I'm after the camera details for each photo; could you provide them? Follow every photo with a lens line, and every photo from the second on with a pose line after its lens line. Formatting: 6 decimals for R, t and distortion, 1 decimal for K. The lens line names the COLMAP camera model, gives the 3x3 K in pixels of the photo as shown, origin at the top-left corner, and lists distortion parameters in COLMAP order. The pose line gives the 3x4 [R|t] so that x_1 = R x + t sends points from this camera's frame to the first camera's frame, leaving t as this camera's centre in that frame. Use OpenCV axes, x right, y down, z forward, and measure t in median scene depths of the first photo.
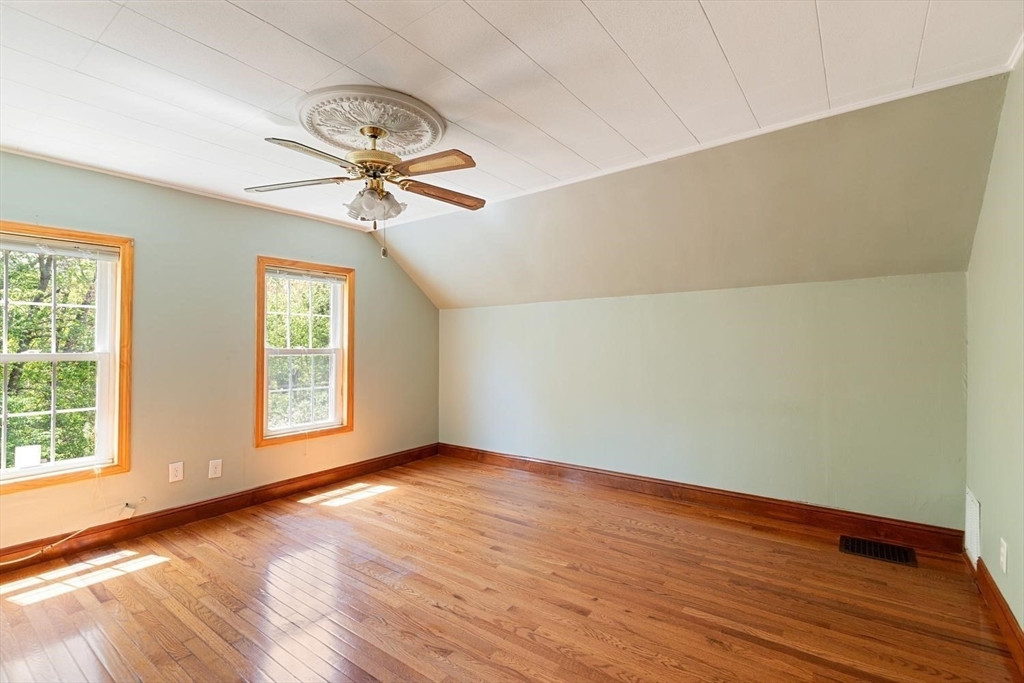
lens RADIAL K [[468.3, 0, 517.2], [0, 468.3, 342.6], [0, 0, 1]] dist [0.015059, -0.002591]
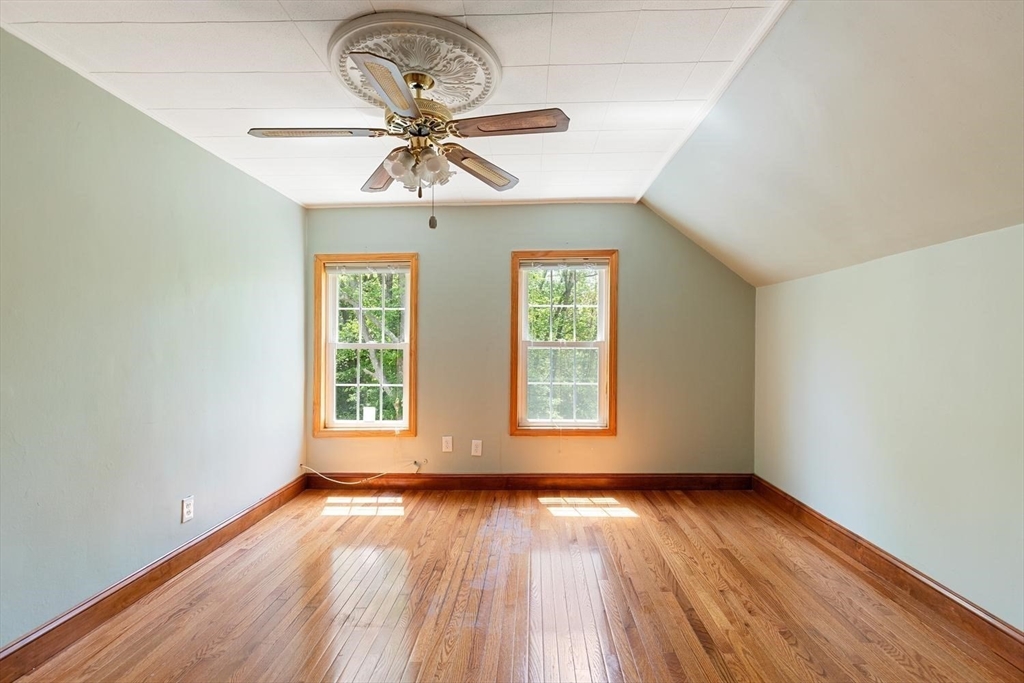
lens RADIAL K [[468.3, 0, 514.3], [0, 468.3, 342.2], [0, 0, 1]] dist [0.015059, -0.002591]
pose [[0.570013, 0.005512, -0.821617, 0.322013], [0.003542, 0.999952, 0.009166, 0.006422], [0.821628, -0.008135, 0.569966, 0.438796]]
